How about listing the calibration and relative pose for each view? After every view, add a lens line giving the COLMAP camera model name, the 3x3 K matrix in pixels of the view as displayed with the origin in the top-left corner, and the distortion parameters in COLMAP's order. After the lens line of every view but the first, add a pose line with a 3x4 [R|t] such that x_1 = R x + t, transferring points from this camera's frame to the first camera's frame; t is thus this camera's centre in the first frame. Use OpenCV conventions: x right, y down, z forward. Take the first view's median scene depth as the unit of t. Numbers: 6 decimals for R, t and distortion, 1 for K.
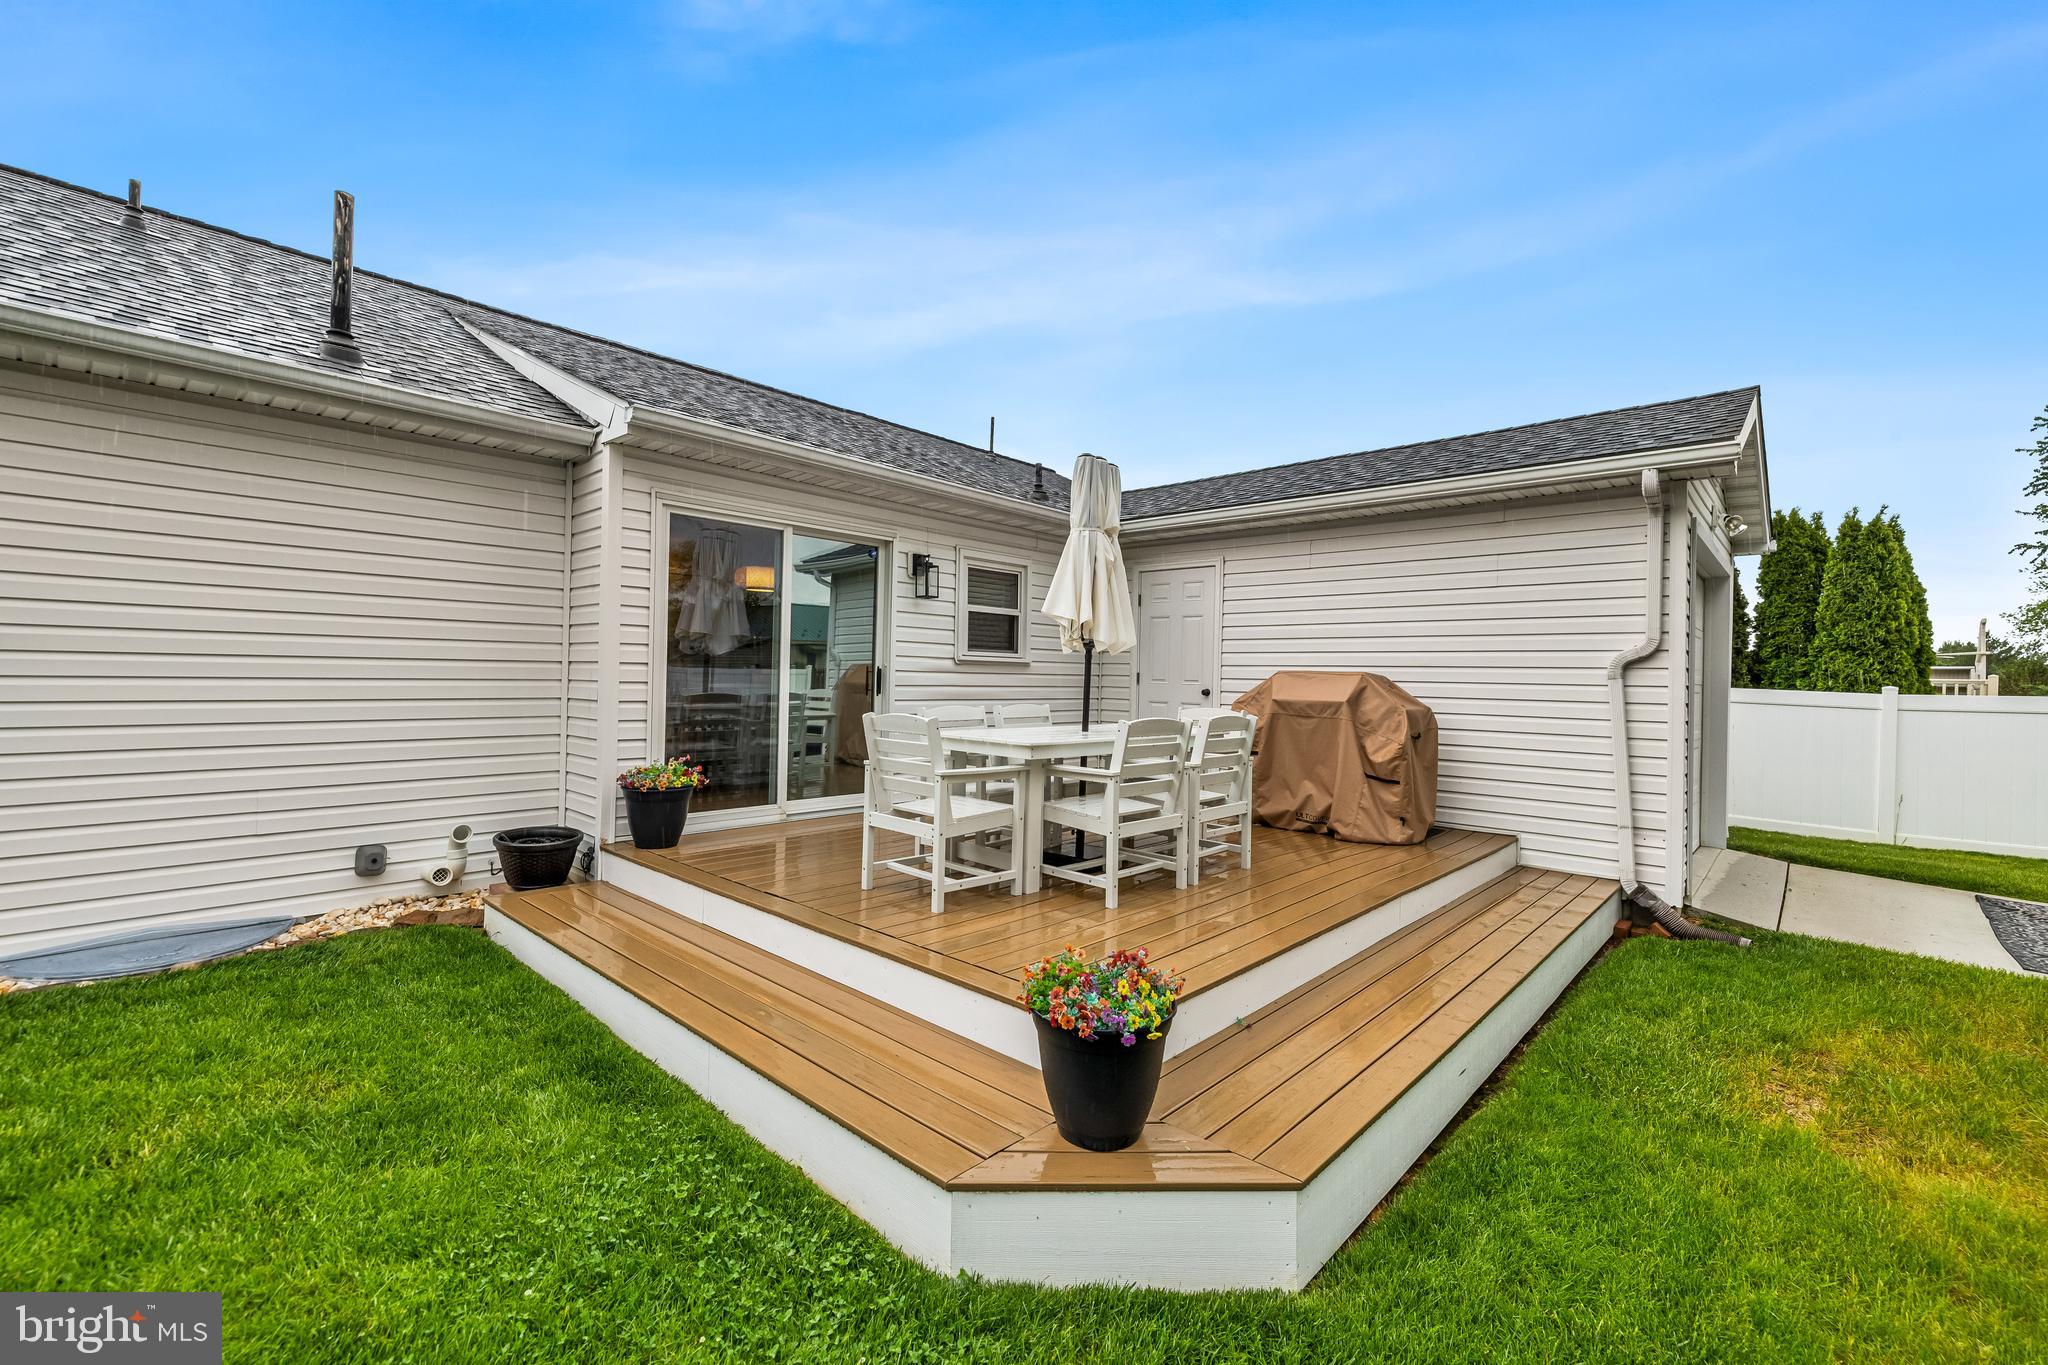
lens RADIAL K [[851.5, 0, 1024.0], [0, 851.5, 677.4], [0, 0, 1]] dist [0.000792, 0.000148]
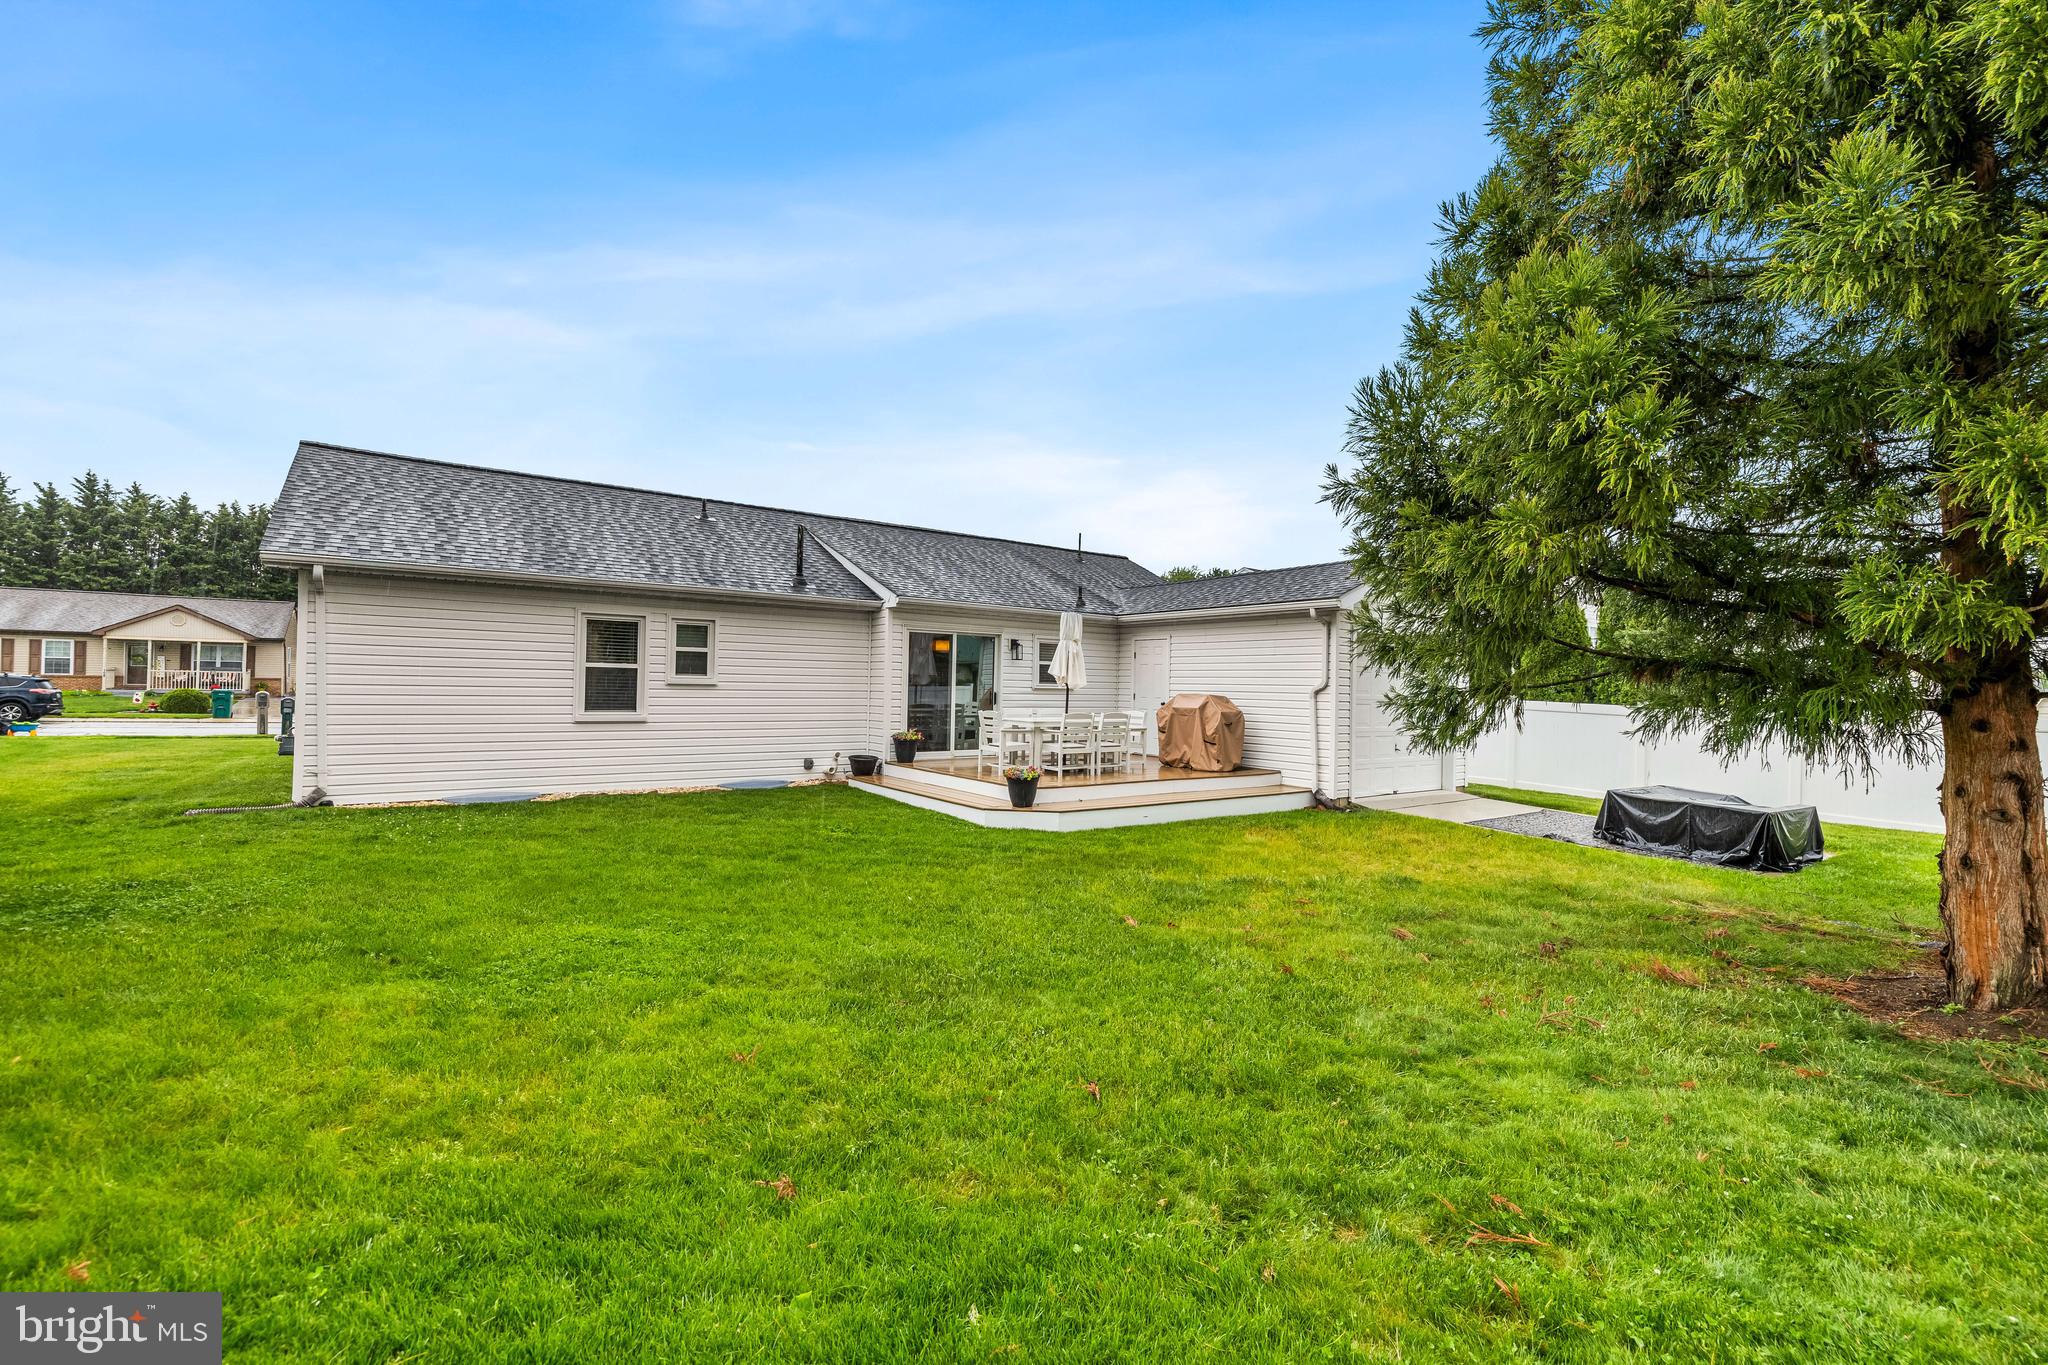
lens RADIAL K [[851.5, 0, 1021.3], [0, 851.5, 685.8], [0, 0, 1]] dist [0.000792, 0.000148]
pose [[0.978928, -0.002060, -0.204196, 0.411600], [0.001122, 0.999988, -0.004711, -0.021410], [0.204204, 0.004382, 0.978919, -1.356881]]
